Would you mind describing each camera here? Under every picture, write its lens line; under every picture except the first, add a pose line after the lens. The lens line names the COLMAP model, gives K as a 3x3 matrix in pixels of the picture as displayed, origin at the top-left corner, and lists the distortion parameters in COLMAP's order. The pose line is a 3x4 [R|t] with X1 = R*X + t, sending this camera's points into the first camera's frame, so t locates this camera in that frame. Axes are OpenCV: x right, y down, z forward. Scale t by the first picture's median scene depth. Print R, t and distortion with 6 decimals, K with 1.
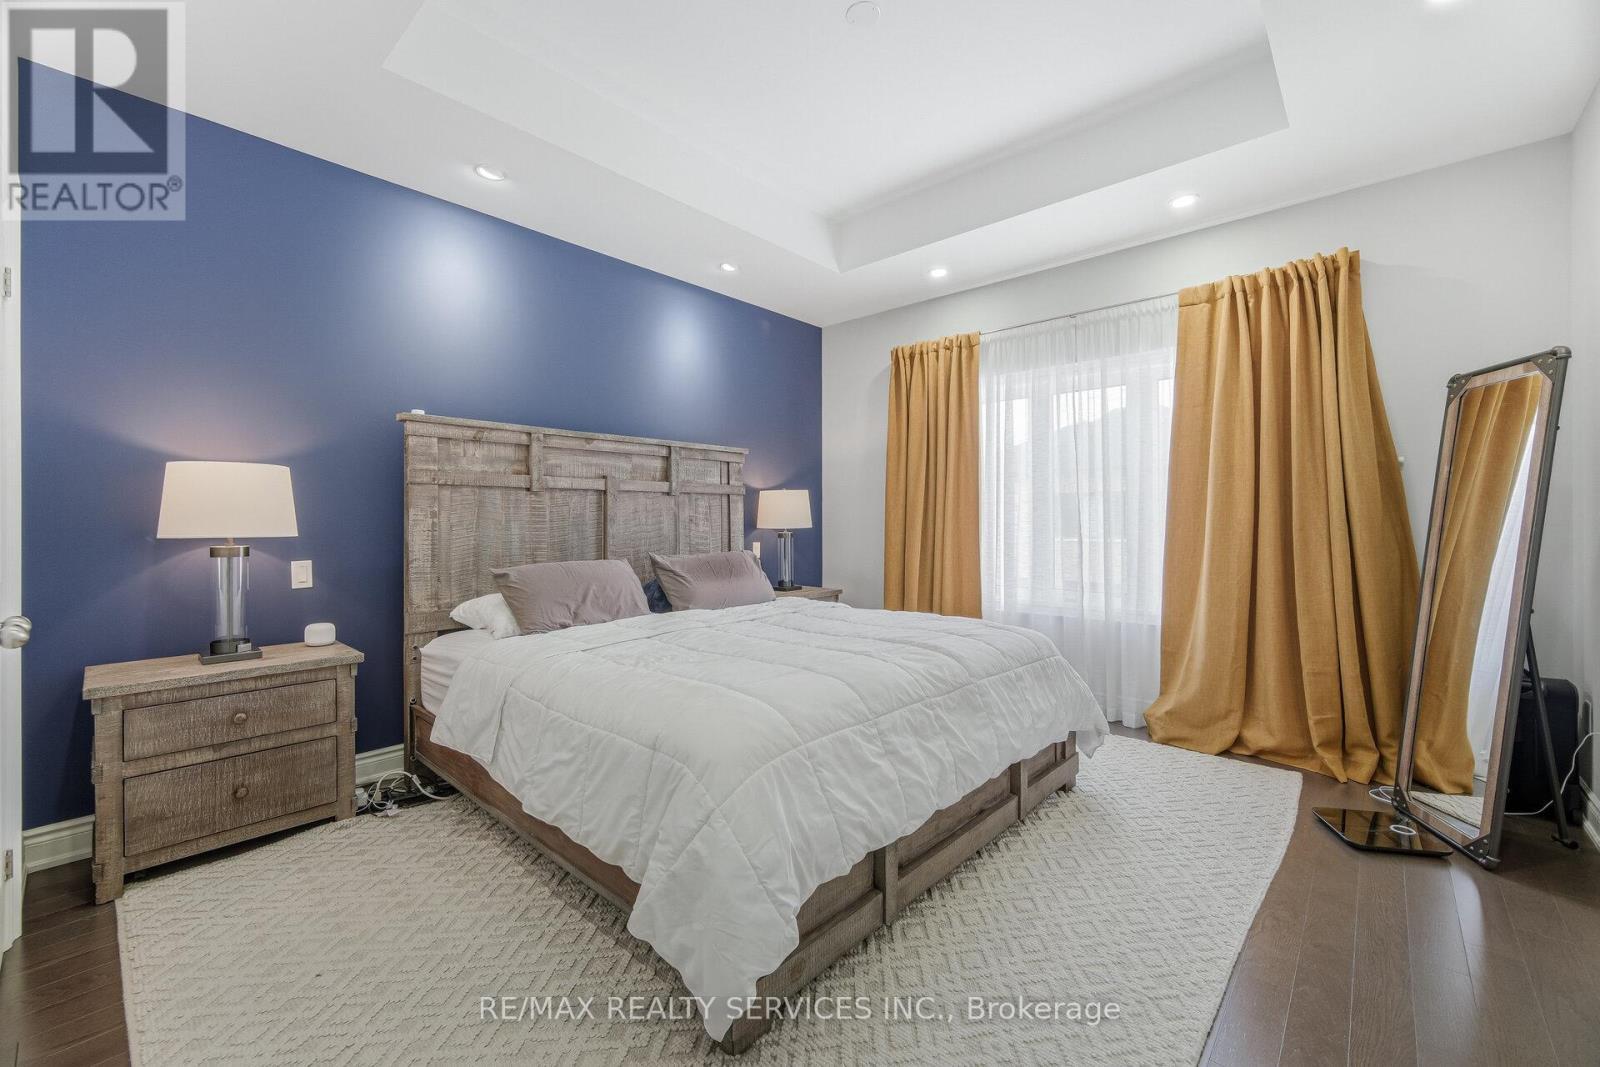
lens RADIAL K [[663.9, 0, 793.8], [0, 663.9, 527.0], [0, 0, 1]] dist [-0.002282, -0.000237]
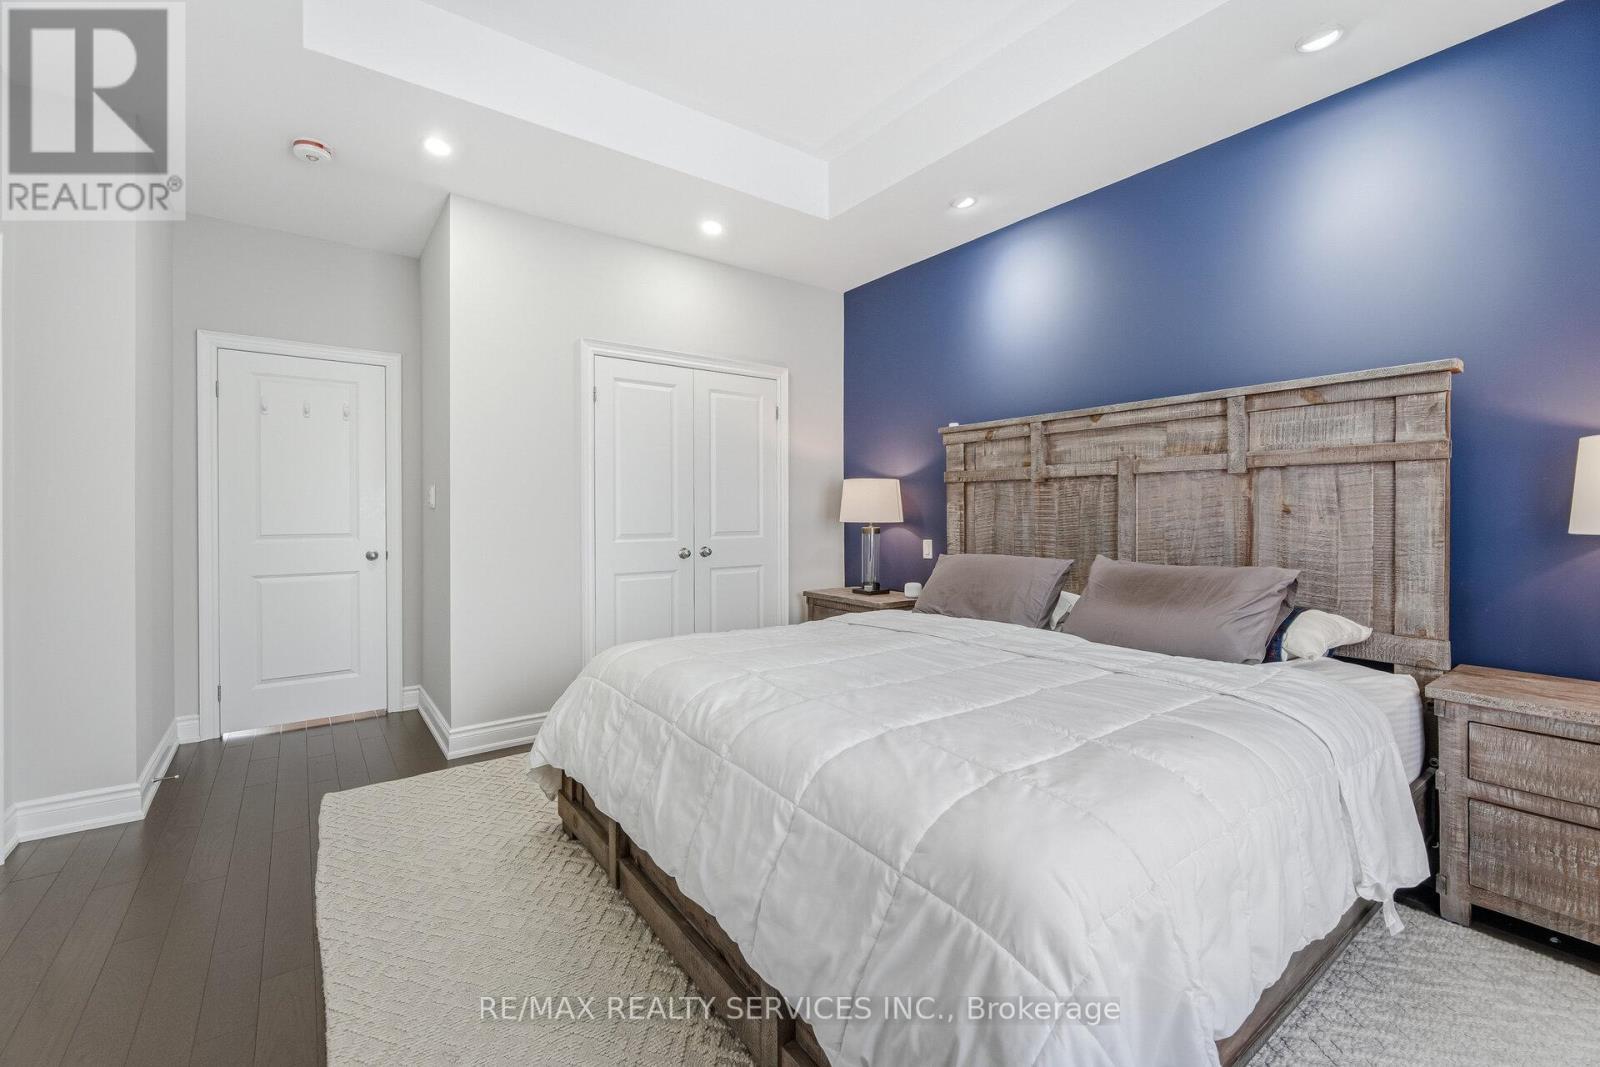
lens RADIAL K [[663.9, 0, 797.1], [0, 663.9, 520.5], [0, 0, 1]] dist [-0.002282, -0.000237]
pose [[-0.190166, 0.017791, -0.981591, 0.587374], [-0.002773, 0.999822, 0.018659, -0.014107], [0.981748, 0.006270, -0.190083, 0.784933]]
